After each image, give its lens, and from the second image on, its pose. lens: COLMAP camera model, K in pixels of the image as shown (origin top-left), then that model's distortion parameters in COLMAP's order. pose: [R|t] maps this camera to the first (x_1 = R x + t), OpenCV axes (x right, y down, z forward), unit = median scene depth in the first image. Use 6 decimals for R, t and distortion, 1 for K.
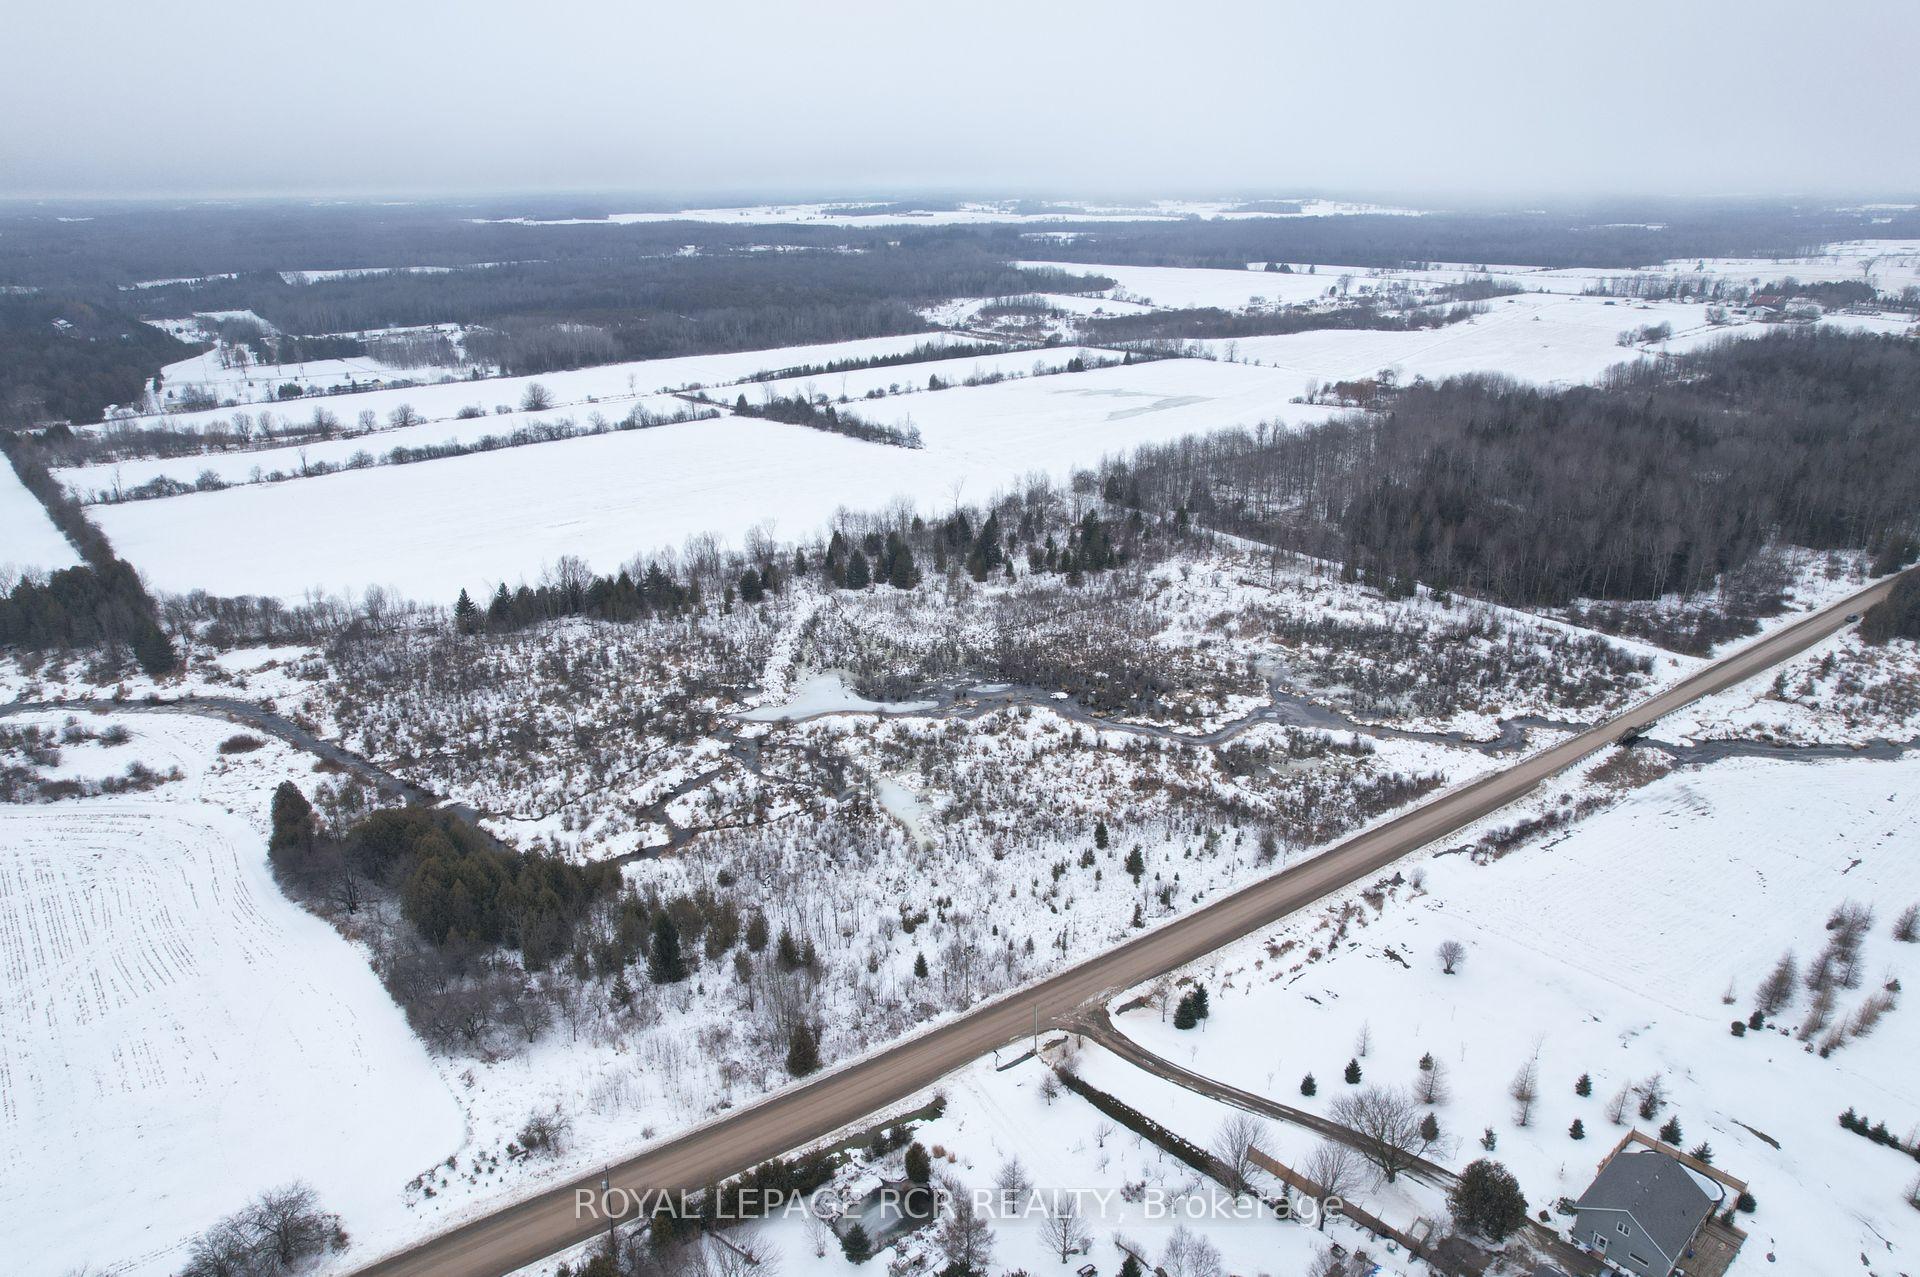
lens RADIAL K [[1260.8, 0, 919.8], [0, 1260.8, 636.6], [0, 0, 1]] dist [-0.046385, 0.001988]
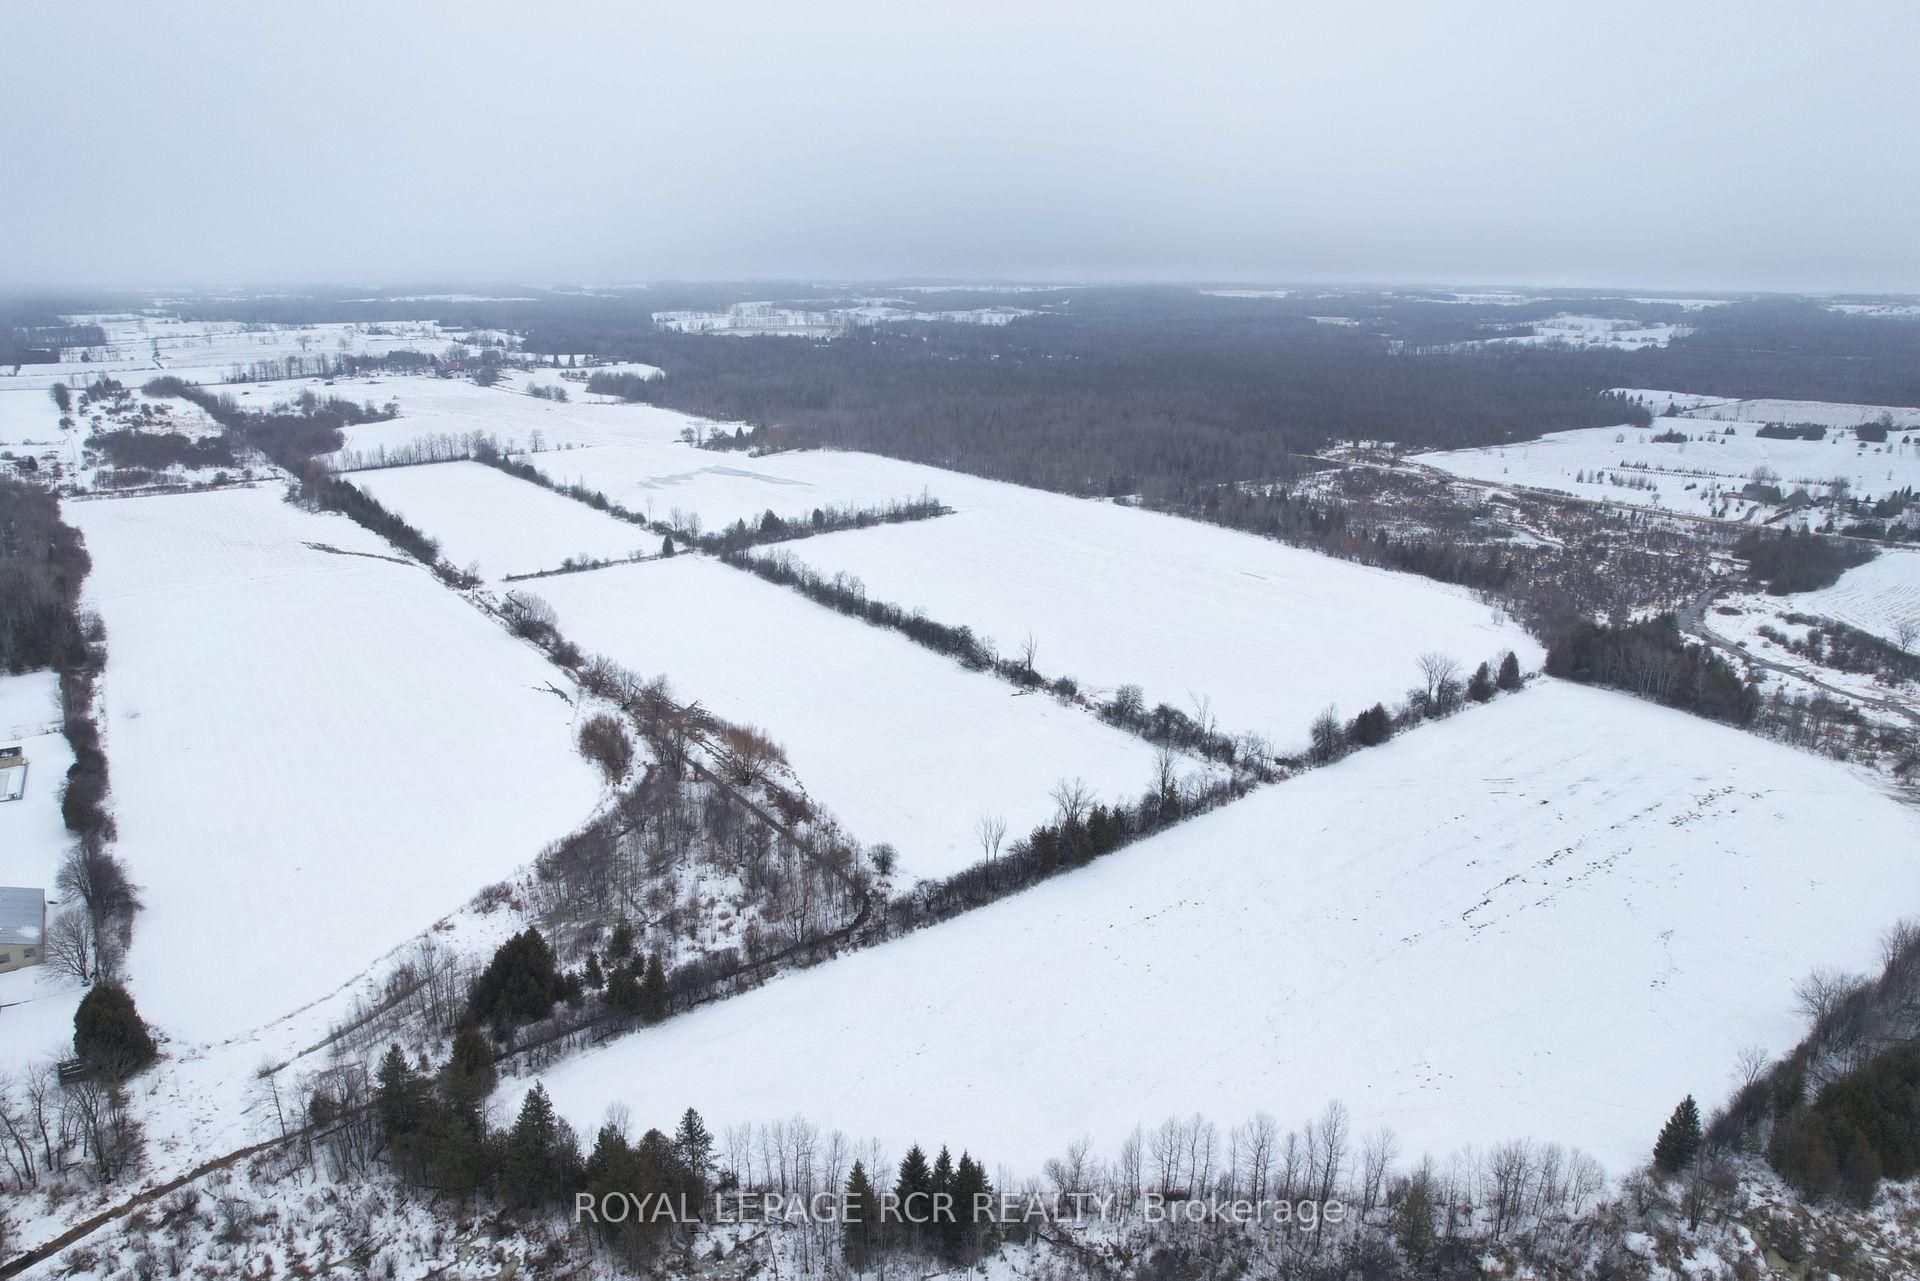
lens RADIAL K [[1288.7, 0, 975.6], [0, 1288.7, 643.6], [0, 0, 1]] dist [-0.070964, 0.066290]
pose [[0.017151, -0.273012, 0.961858, -1.932811], [0.335623, 0.907755, 0.251671, -0.554608], [-0.941840, 0.318505, 0.107198, 1.548579]]
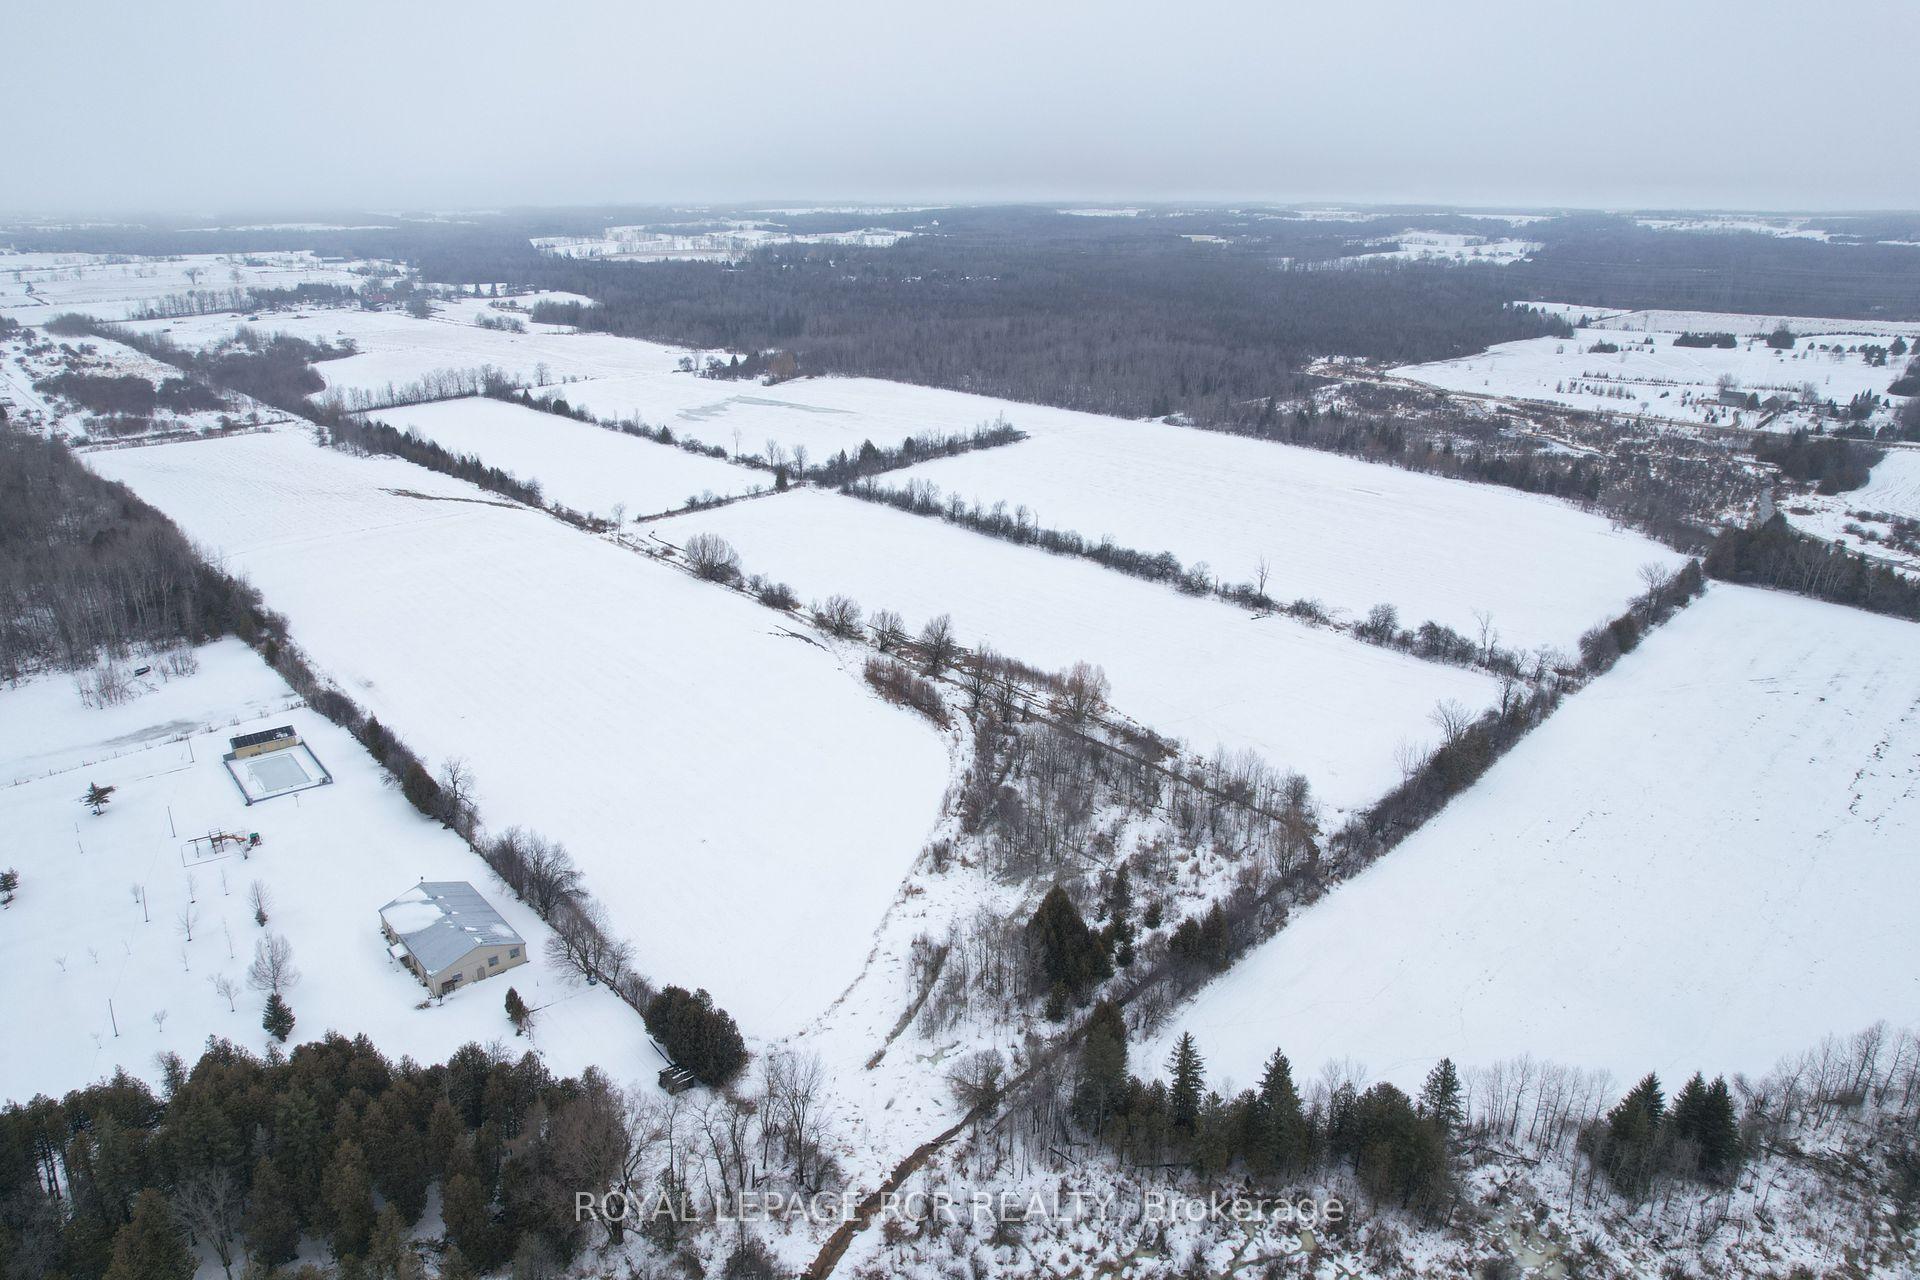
lens RADIAL K [[1236.5, 0, 960.0], [0, 1236.5, 640.0], [0, 0, 1]] dist [-0.071013, 0.059845]
pose [[-0.102542, -0.335307, 0.936512, -1.873957], [0.339908, 0.872992, 0.349783, -0.680766], [-0.934852, 0.354195, 0.024455, 1.884573]]
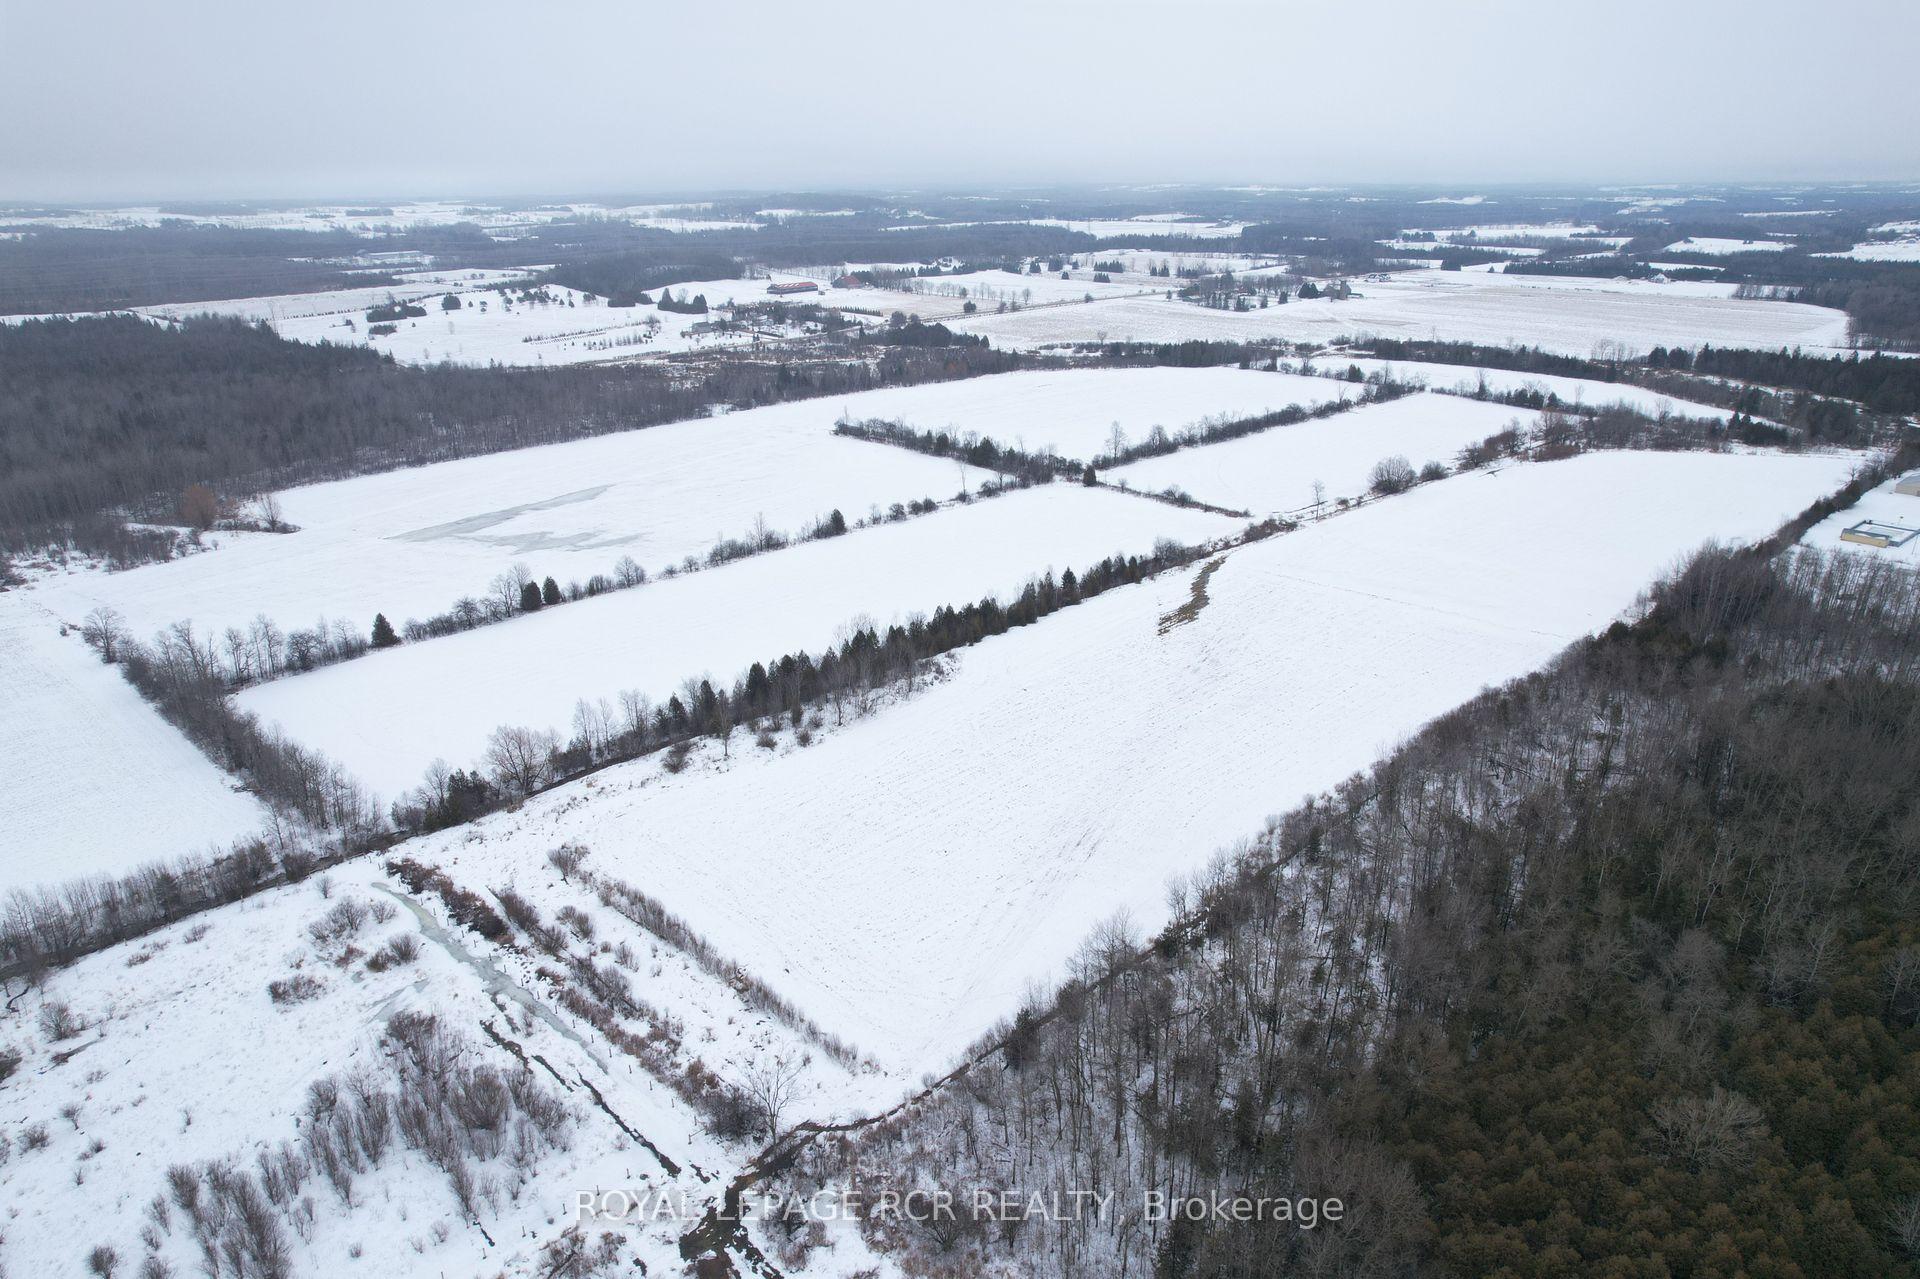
lens RADIAL K [[1288.7, 0, 975.6], [0, 1288.7, 642.6], [0, 0, 1]] dist [-0.070964, 0.066290]
pose [[-0.990480, 0.064599, -0.121559, 0.061333], [-0.028867, 0.765947, 0.642255, -1.223947], [0.134597, 0.639650, -0.756790, 3.358001]]
